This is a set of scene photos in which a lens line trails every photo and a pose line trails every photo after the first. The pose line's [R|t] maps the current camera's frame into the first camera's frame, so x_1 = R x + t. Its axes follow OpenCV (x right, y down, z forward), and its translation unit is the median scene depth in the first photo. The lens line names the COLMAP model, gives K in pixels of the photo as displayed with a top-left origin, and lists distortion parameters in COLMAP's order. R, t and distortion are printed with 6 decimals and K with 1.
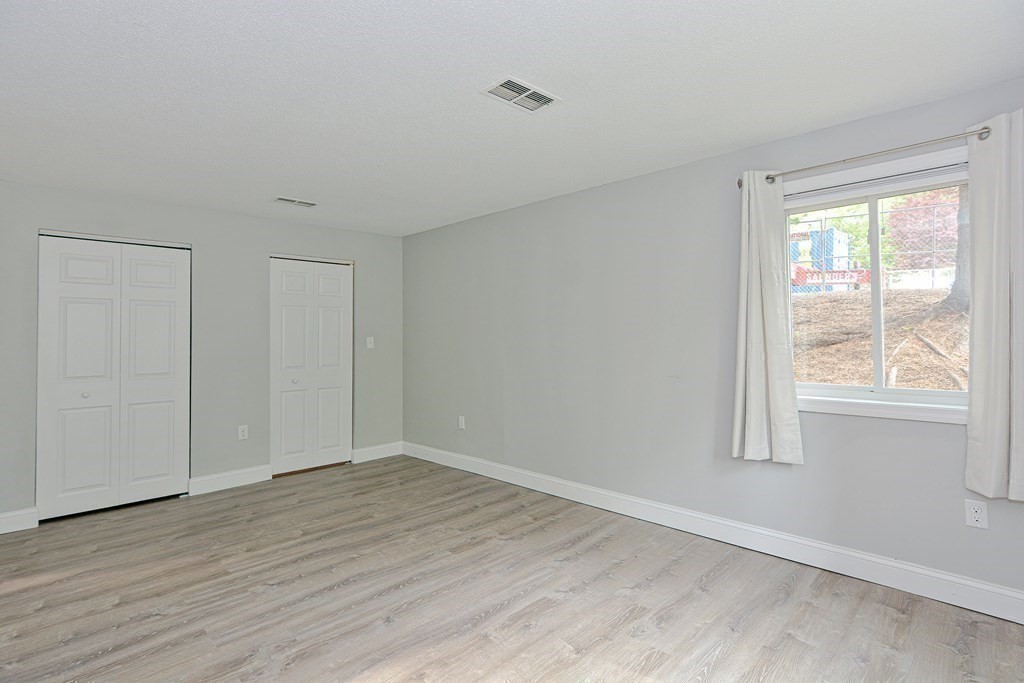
lens RADIAL K [[507.0, 0, 516.9], [0, 507.0, 341.3], [0, 0, 1]] dist [-0.023564, 0.011591]
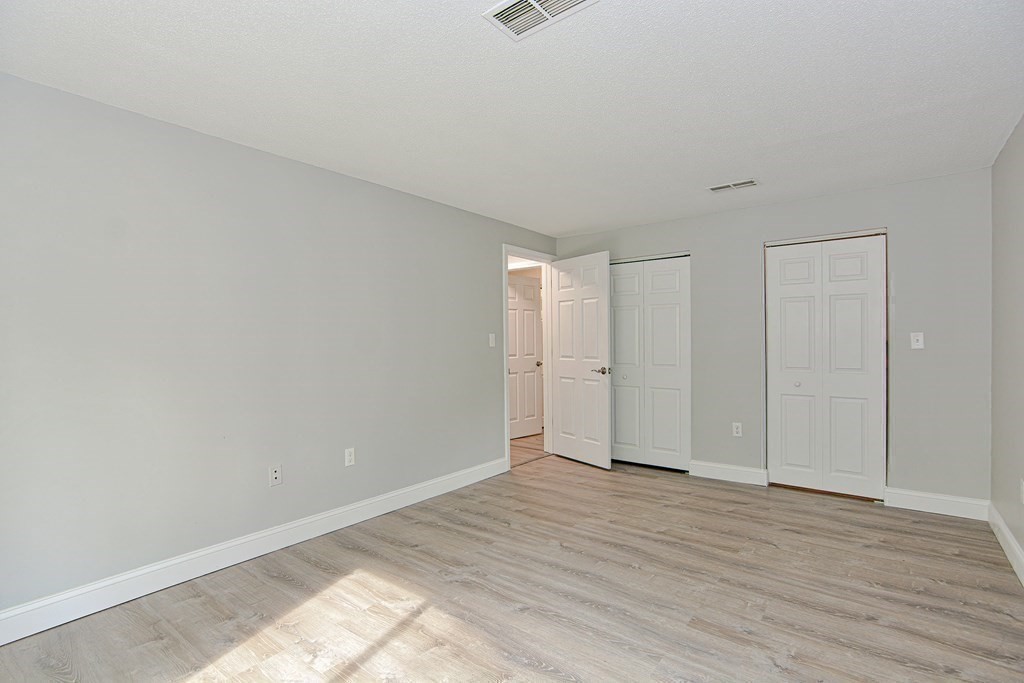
lens RADIAL K [[507.0, 0, 516.9], [0, 507.0, 341.3], [0, 0, 1]] dist [-0.023564, 0.011591]
pose [[0.111947, 0.010795, -0.993655, 0.505675], [-0.004494, 0.999936, 0.010357, -0.001158], [0.993704, 0.003306, 0.111989, 0.582720]]
